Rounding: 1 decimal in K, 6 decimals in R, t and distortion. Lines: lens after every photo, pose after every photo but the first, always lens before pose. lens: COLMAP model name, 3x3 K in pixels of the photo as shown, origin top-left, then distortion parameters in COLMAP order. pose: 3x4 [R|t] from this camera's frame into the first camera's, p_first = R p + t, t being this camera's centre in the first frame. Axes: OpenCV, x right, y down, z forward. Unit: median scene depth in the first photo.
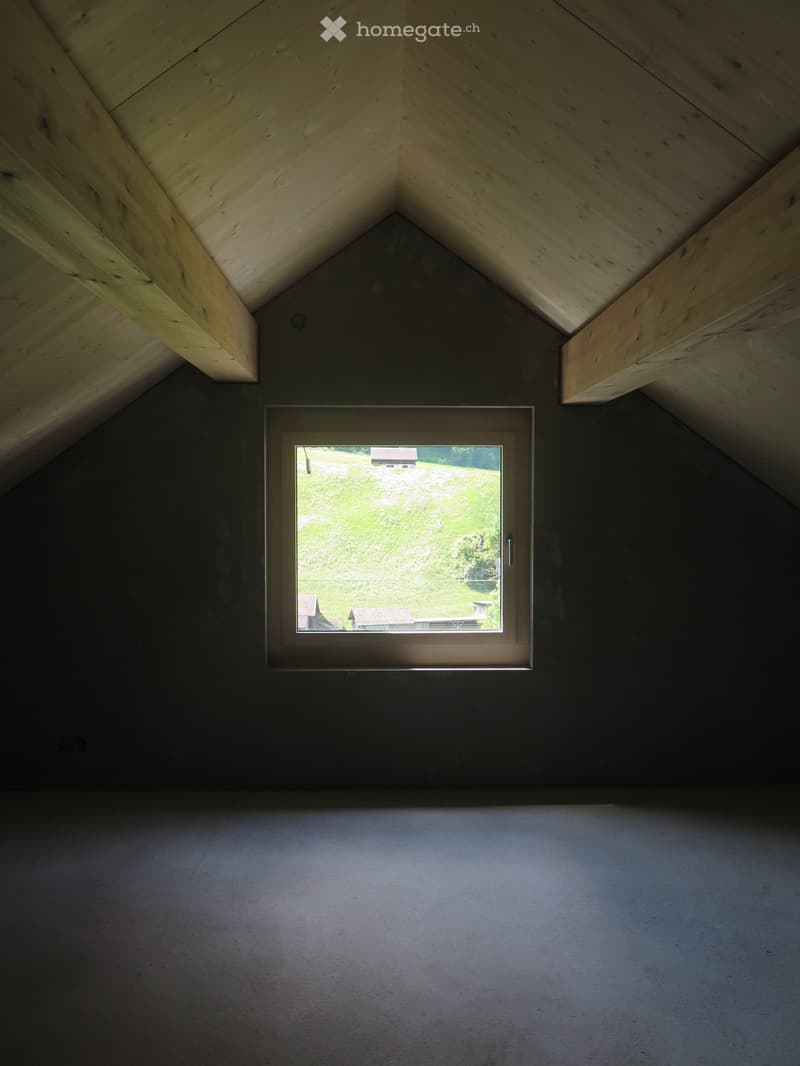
lens RADIAL K [[881.2, 0, 400.0], [0, 881.2, 533.0], [0, 0, 1]] dist [-0.028388, 0.003885]
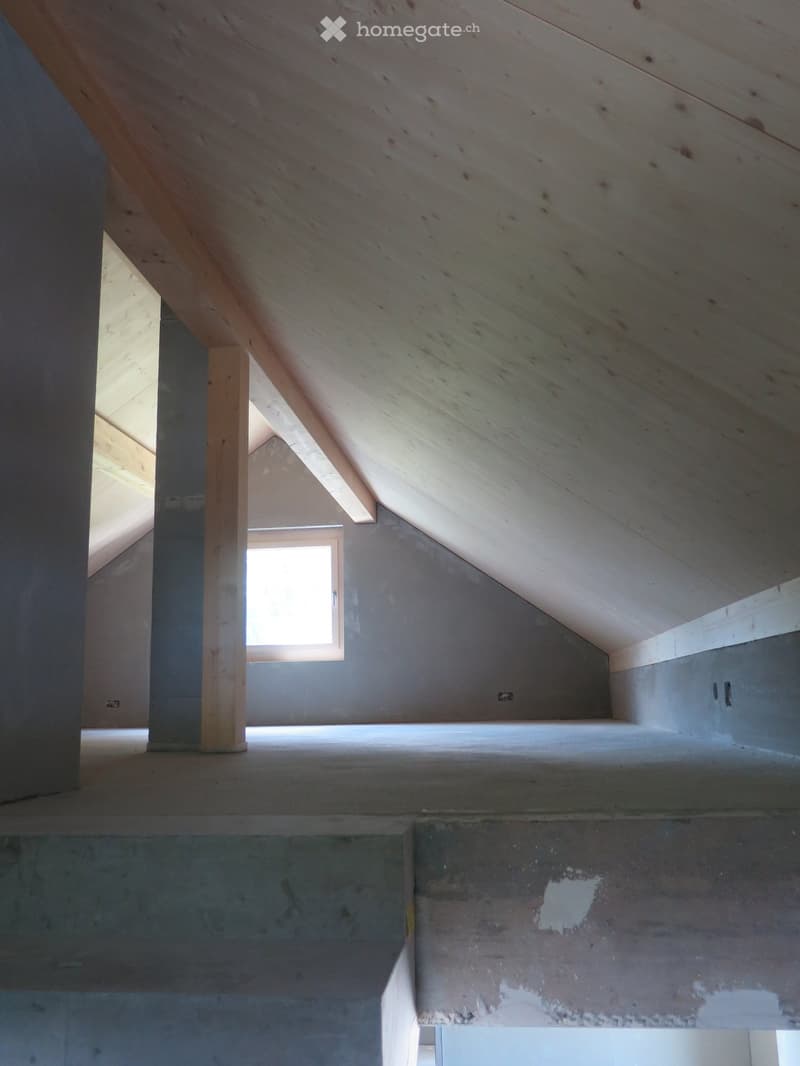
lens RADIAL K [[881.2, 0, 400.0], [0, 881.2, 533.0], [0, 0, 1]] dist [-0.028388, 0.003885]
pose [[0.989866, -0.043586, -0.135149, 0.544329], [0.012765, 0.975188, -0.221009, 0.312411], [0.141429, 0.217044, 0.965862, -0.889295]]
